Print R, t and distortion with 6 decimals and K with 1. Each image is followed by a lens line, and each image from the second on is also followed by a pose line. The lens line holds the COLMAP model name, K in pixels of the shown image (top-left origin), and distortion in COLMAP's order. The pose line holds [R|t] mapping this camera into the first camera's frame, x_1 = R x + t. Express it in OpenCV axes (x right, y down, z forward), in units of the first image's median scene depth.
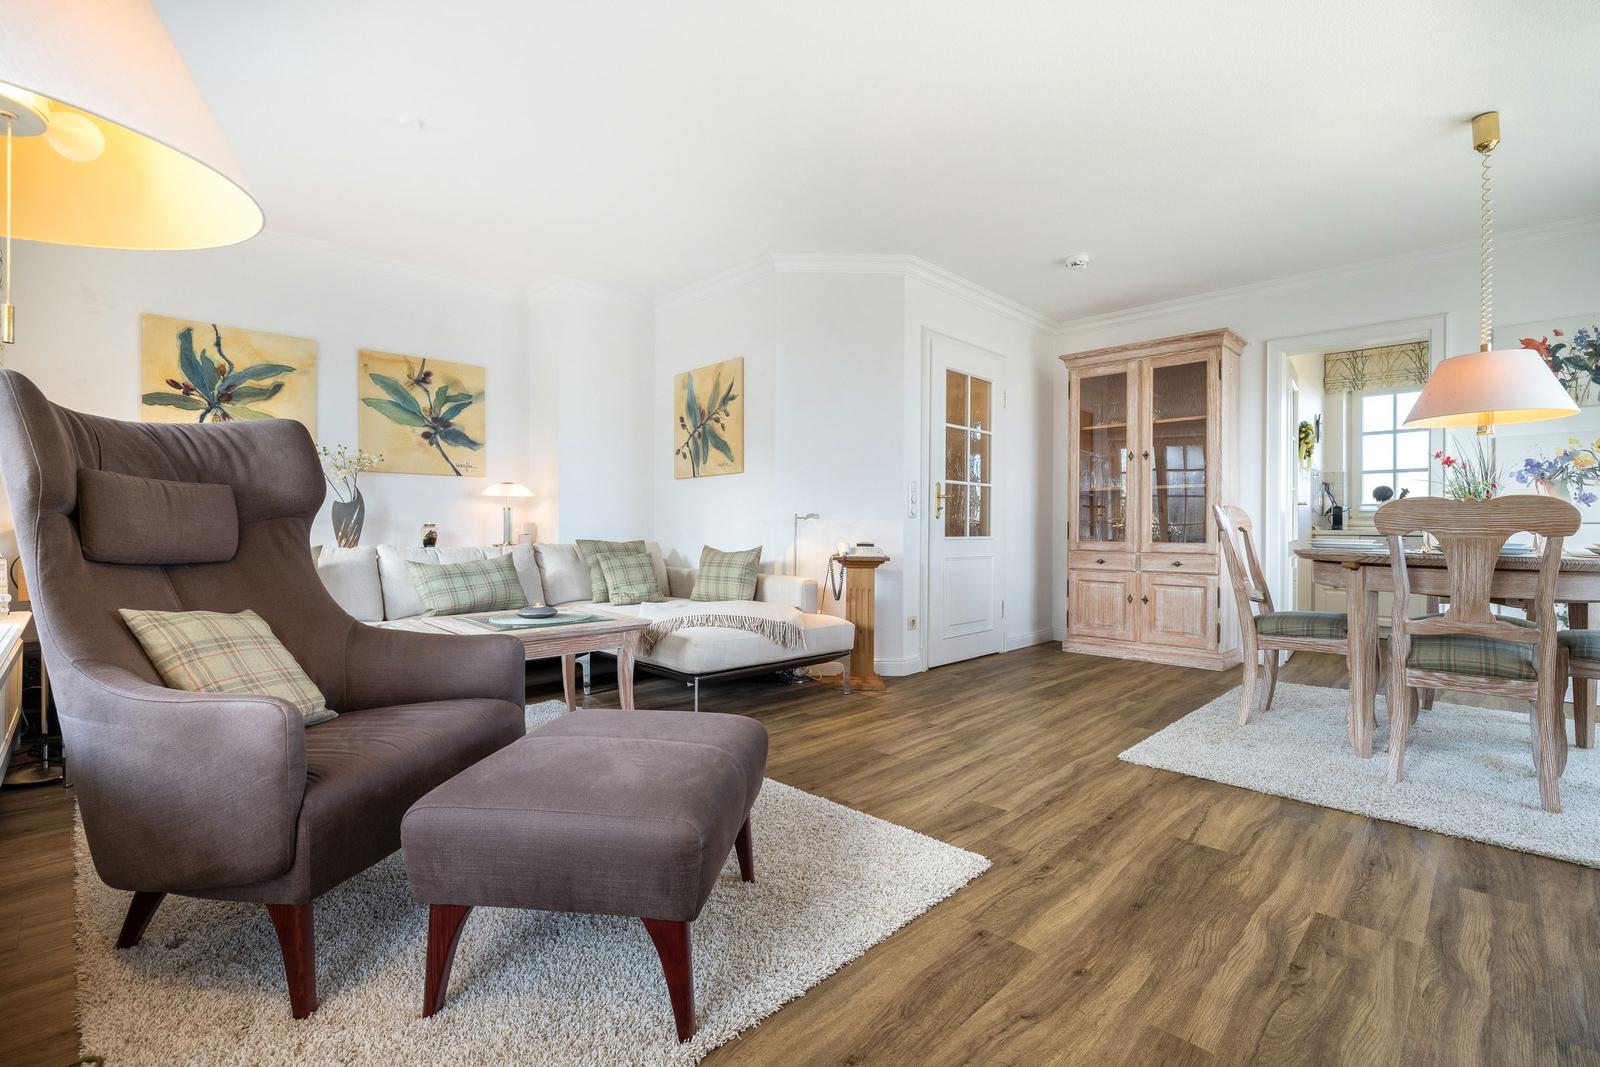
lens RADIAL K [[708.4, 0, 805.7], [0, 708.4, 524.4], [0, 0, 1]] dist [0.000498, 0.000278]
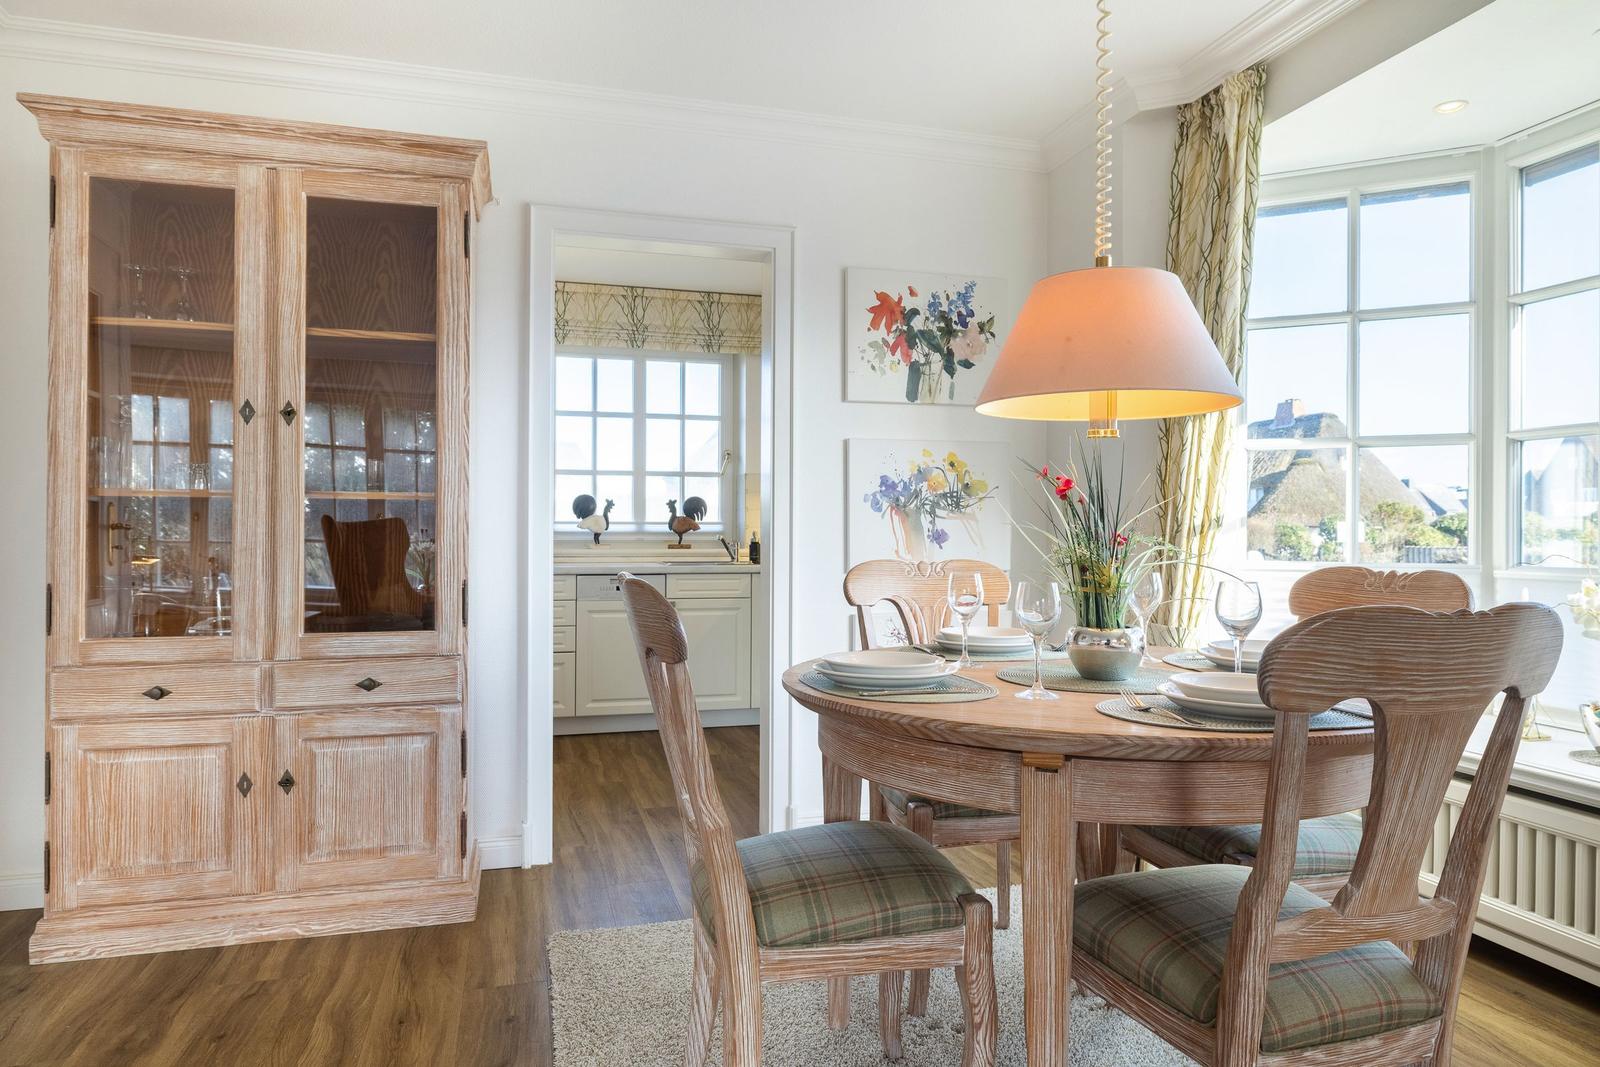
lens RADIAL K [[995.1, 0, 808.1], [0, 995.1, 527.0], [0, 0, 1]] dist [-0.002594, -0.000181]
pose [[0.487850, -0.001827, 0.872926, 0.147237], [-0.004146, 0.999982, 0.004410, -0.039846], [-0.872918, -0.005770, 0.487833, 0.505060]]
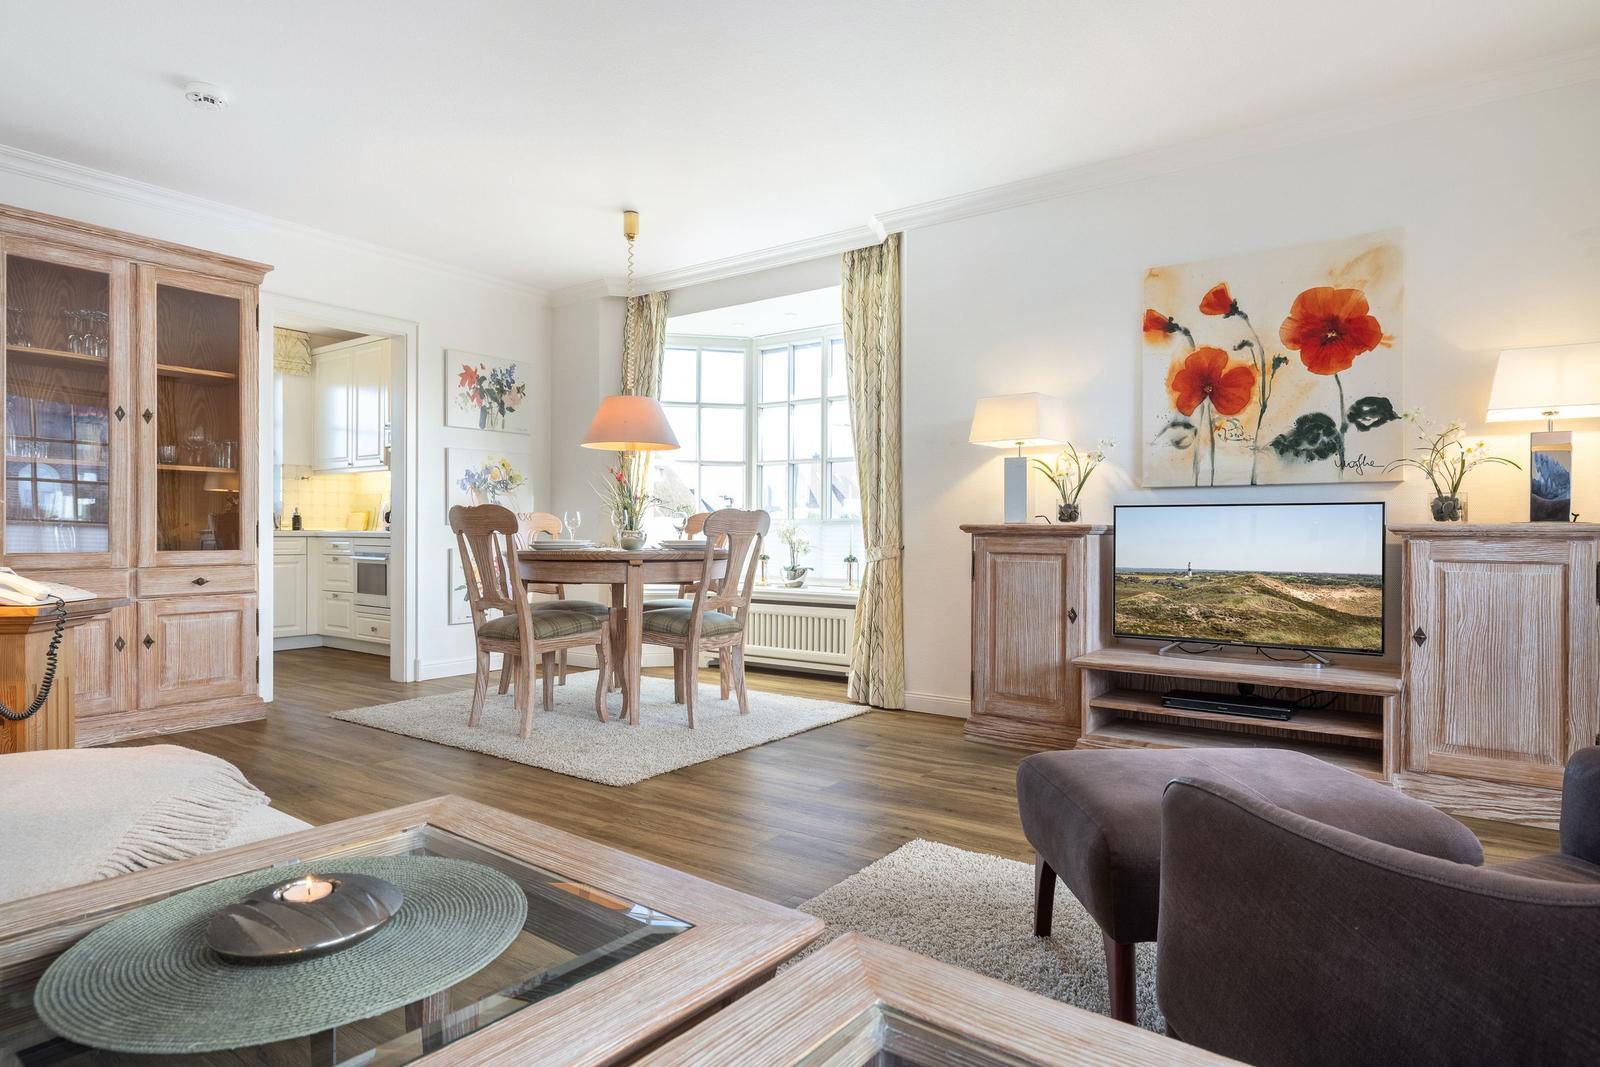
lens RADIAL K [[909.3, 0, 800.0], [0, 909.3, 533.5], [0, 0, 1]] dist [0.000456, 0.000418]
pose [[-0.153057, -0.007905, 0.988186, -0.445776], [-0.008643, 0.999940, 0.006660, -0.001767], [-0.988180, -0.007522, -0.153116, 0.570320]]
